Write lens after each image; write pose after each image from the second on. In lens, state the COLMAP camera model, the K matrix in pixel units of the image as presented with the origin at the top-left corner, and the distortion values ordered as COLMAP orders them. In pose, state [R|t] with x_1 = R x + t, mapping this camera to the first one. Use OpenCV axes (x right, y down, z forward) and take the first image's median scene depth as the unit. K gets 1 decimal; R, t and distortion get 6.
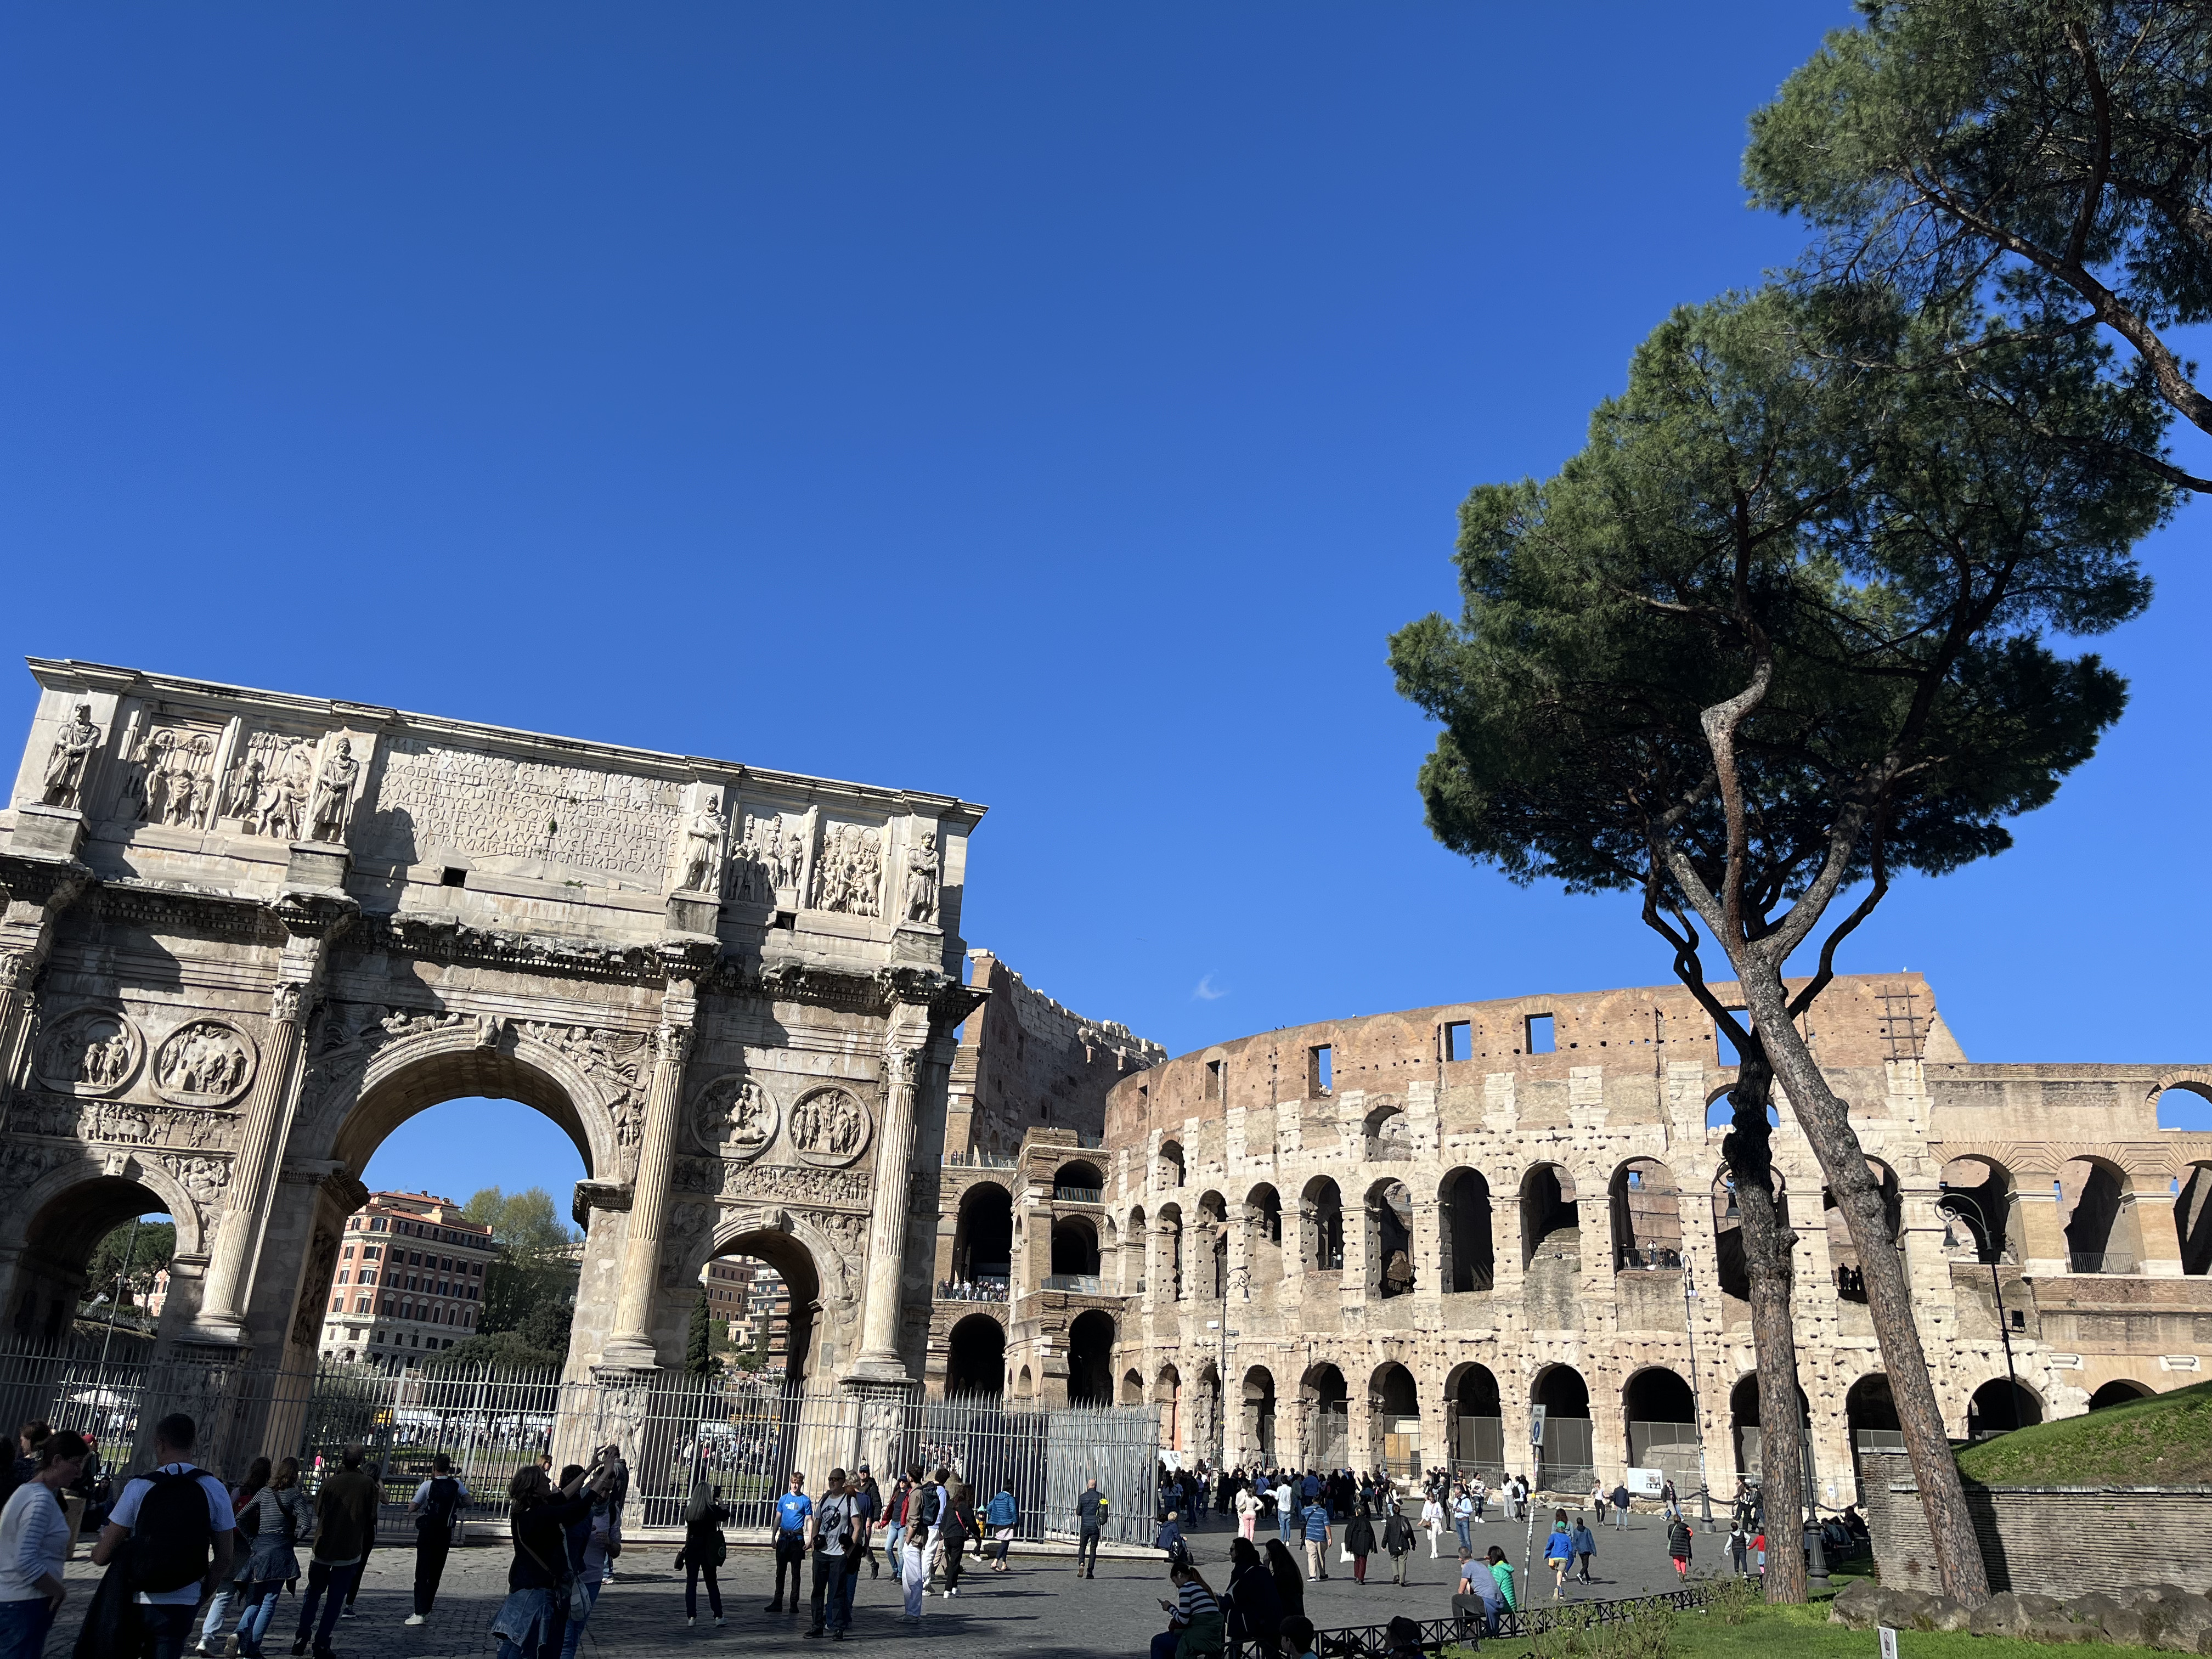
lens RADIAL K [[1671.0, 0, 1112.0], [0, 1671.0, 819.4], [0, 0, 1]] dist [0.070102, -0.085886]
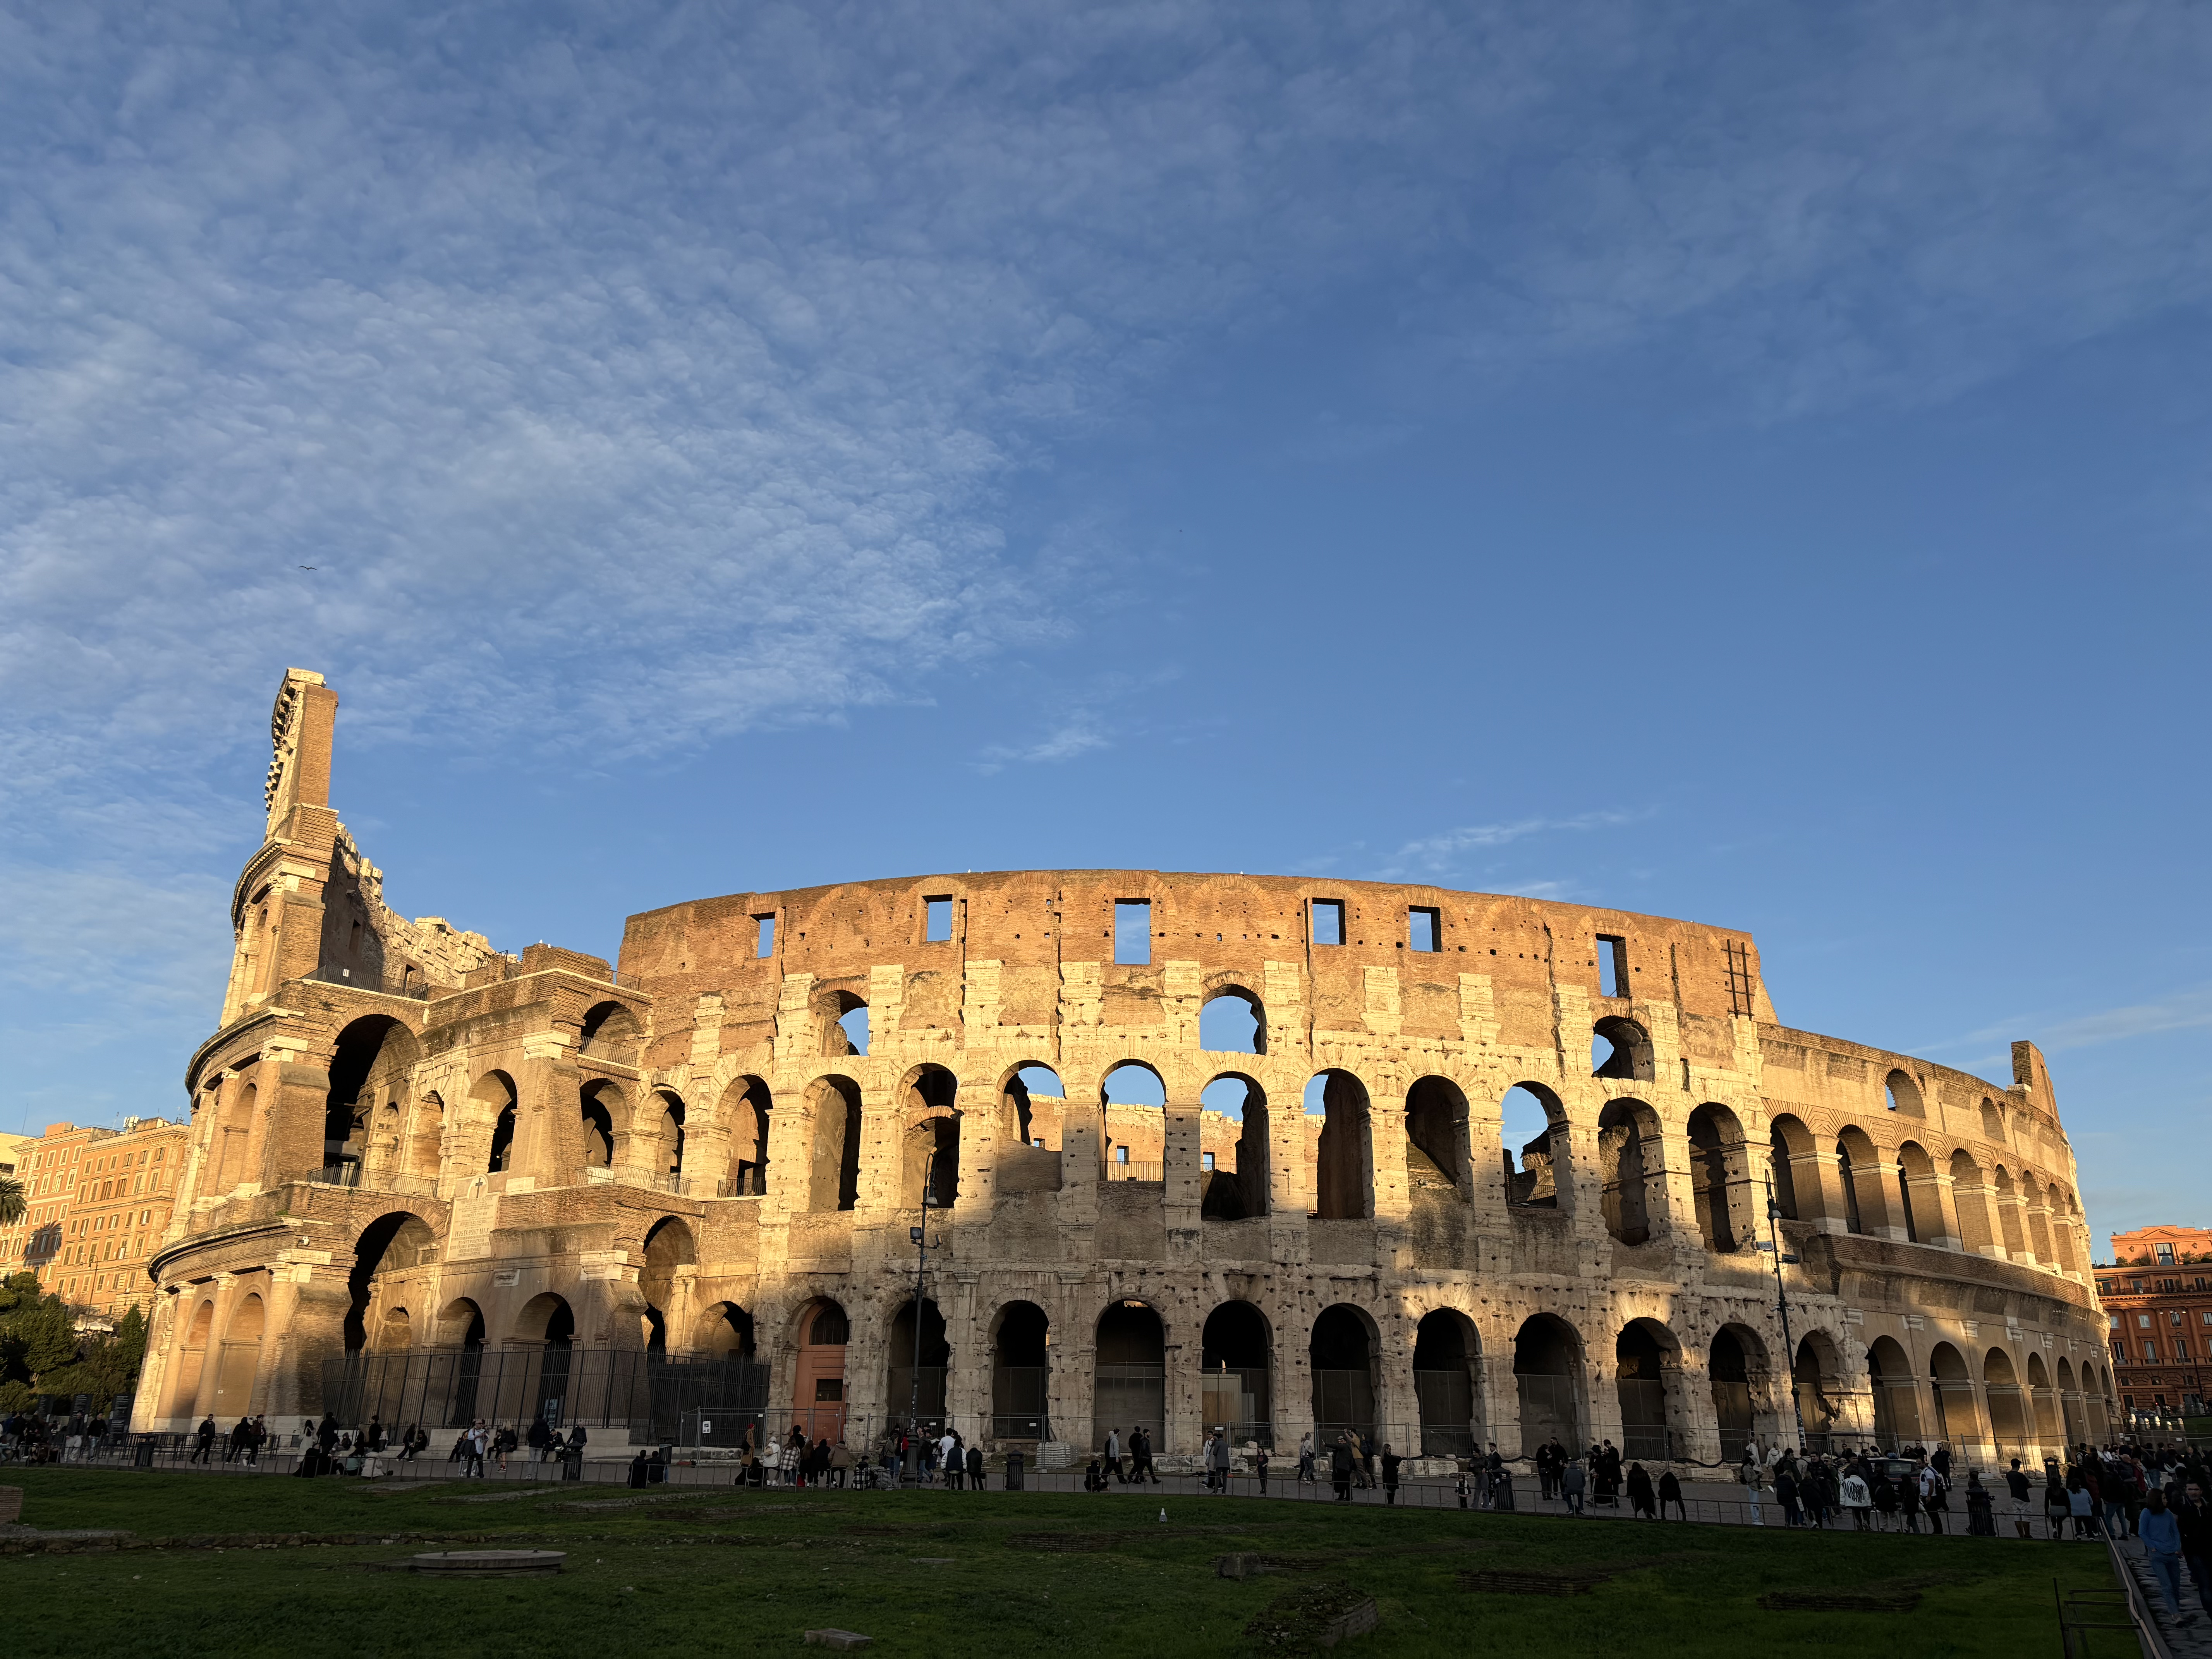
lens RADIAL K [[1643.6, 0, 1110.0], [0, 1643.6, 819.3], [0, 0, 1]] dist [0.052952, -0.042110]
pose [[0.722626, 0.216895, 0.656330, -0.436144], [-0.232755, 0.970400, -0.064419, 0.167246], [-0.650874, -0.106213, 0.751719, 0.481918]]
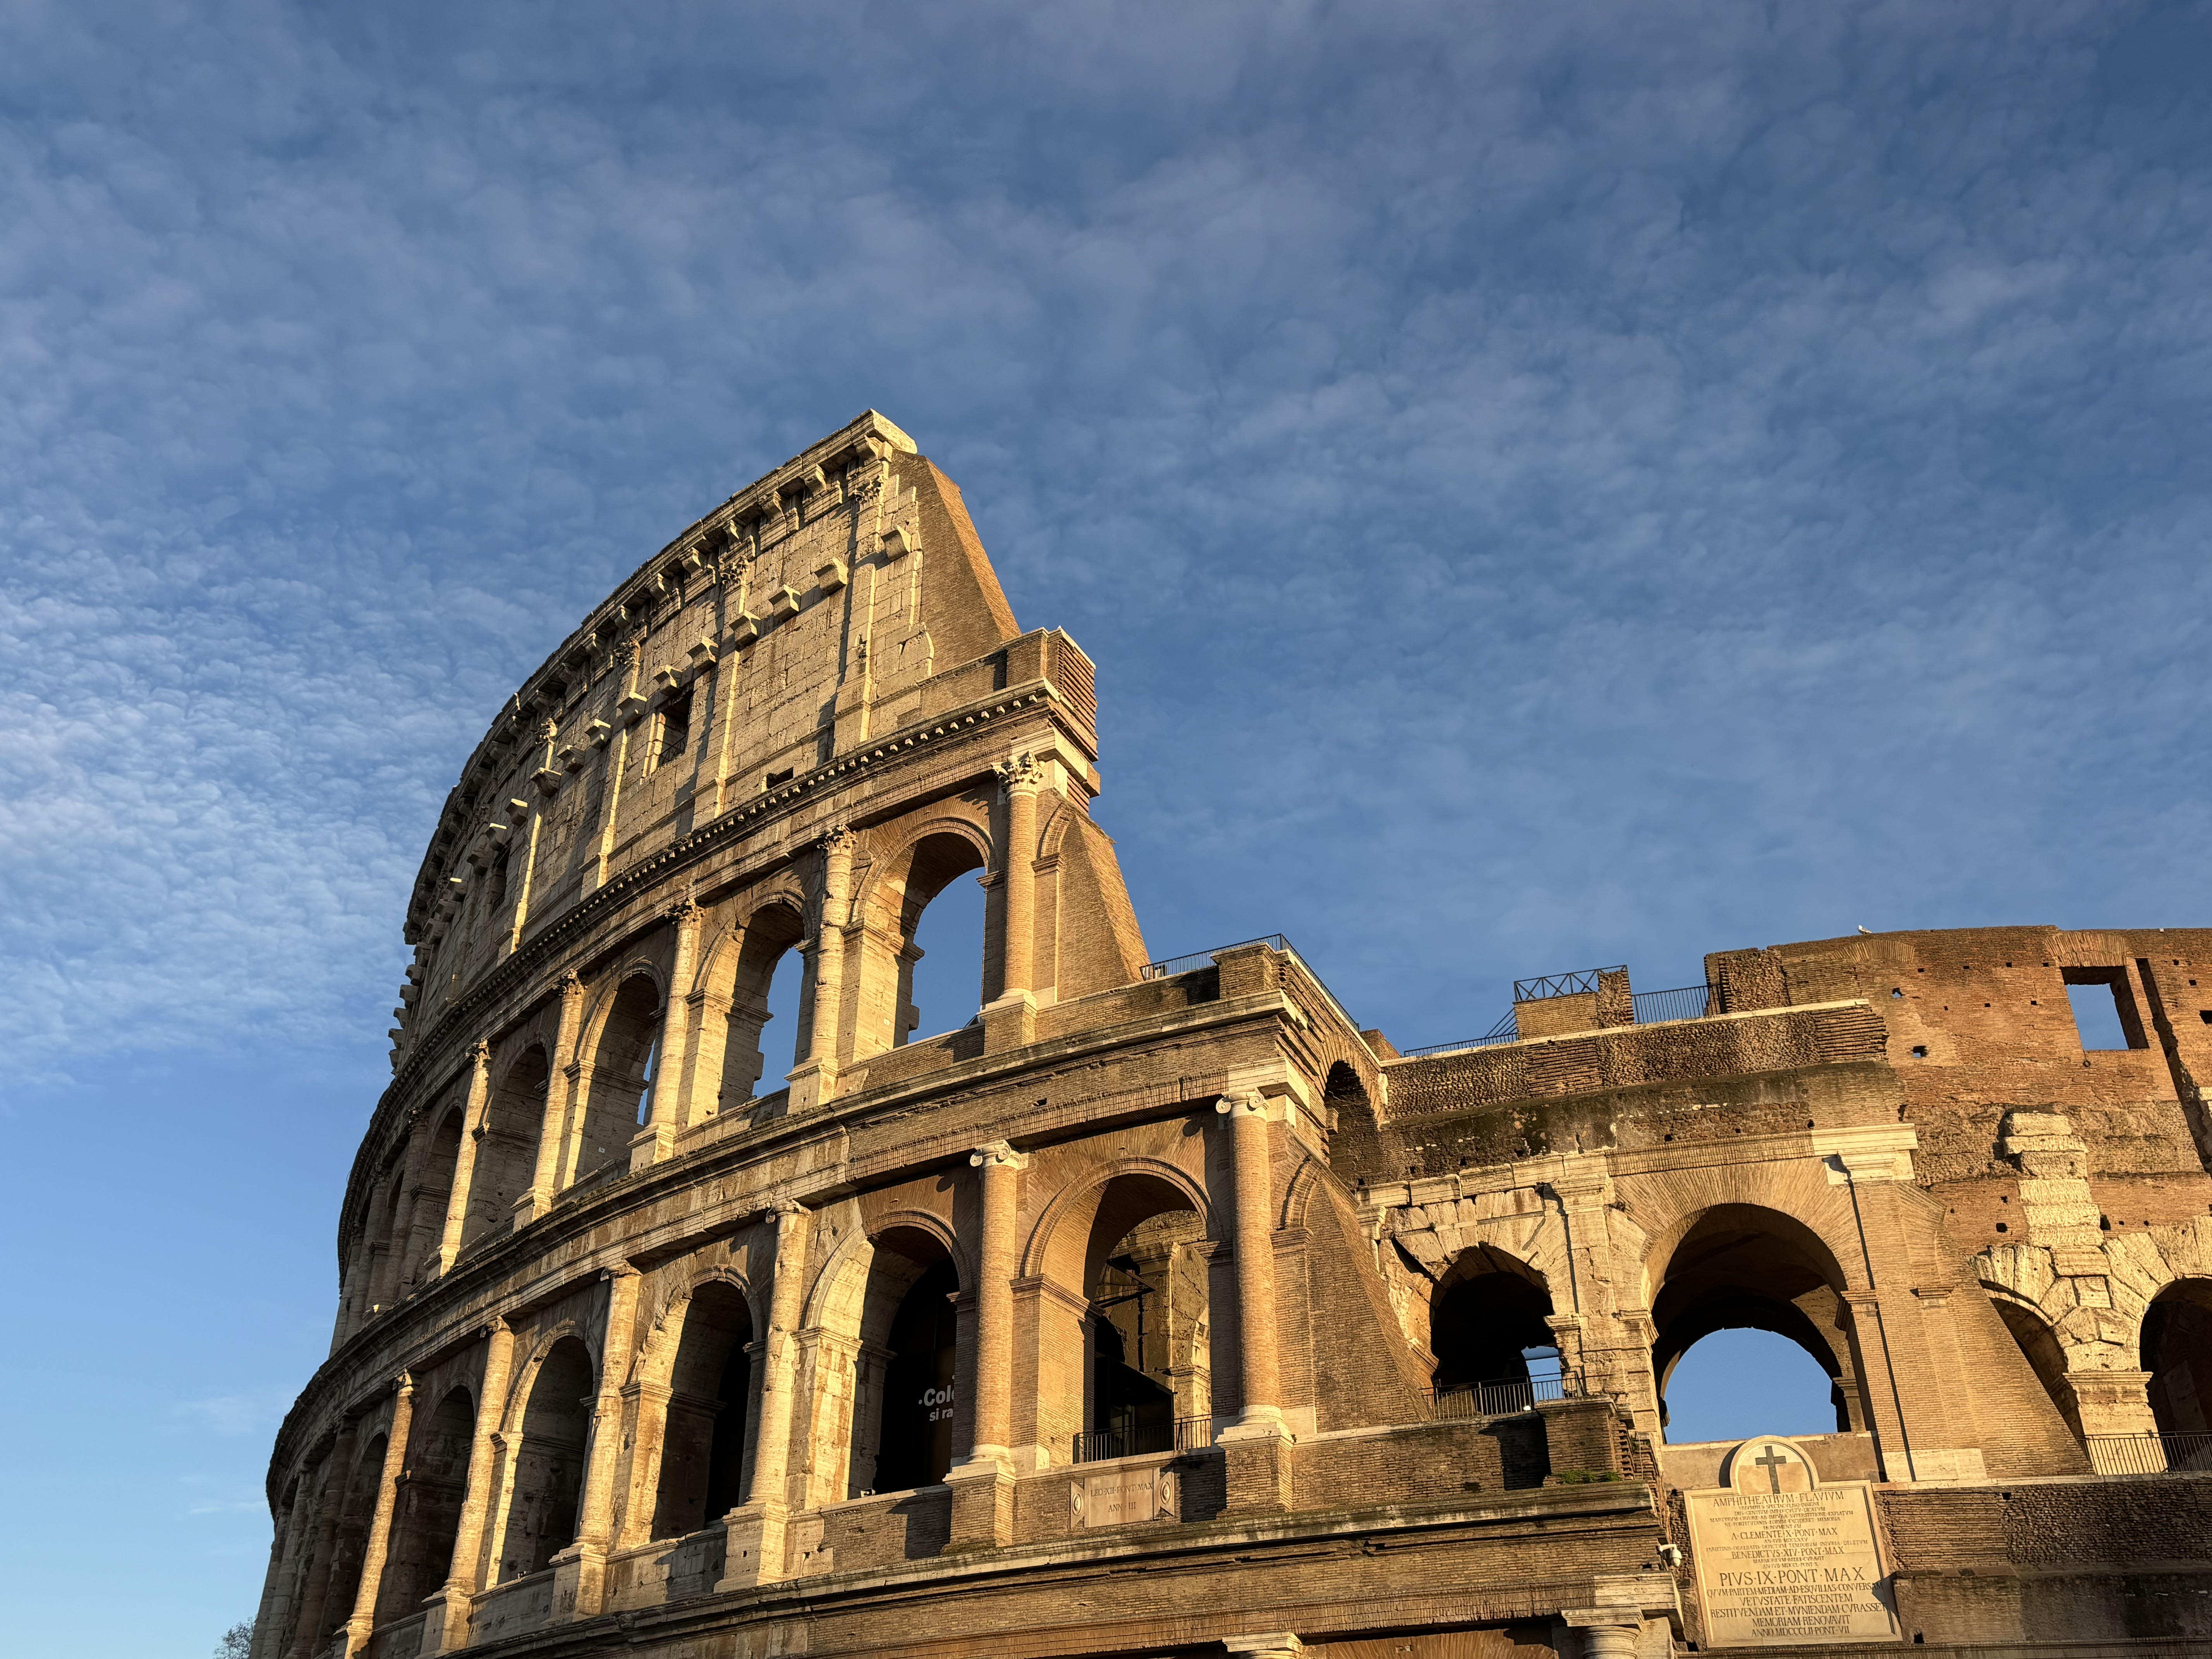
lens RADIAL K [[1956.1, 0, 1096.0], [0, 1956.1, 832.6], [0, 0, 1]] dist [0.049897, -0.041140]
pose [[0.459194, 0.438071, 0.772810, -0.536469], [-0.312310, 0.894027, -0.321213, 0.428891], [-0.831627, -0.093857, 0.547346, 1.201950]]
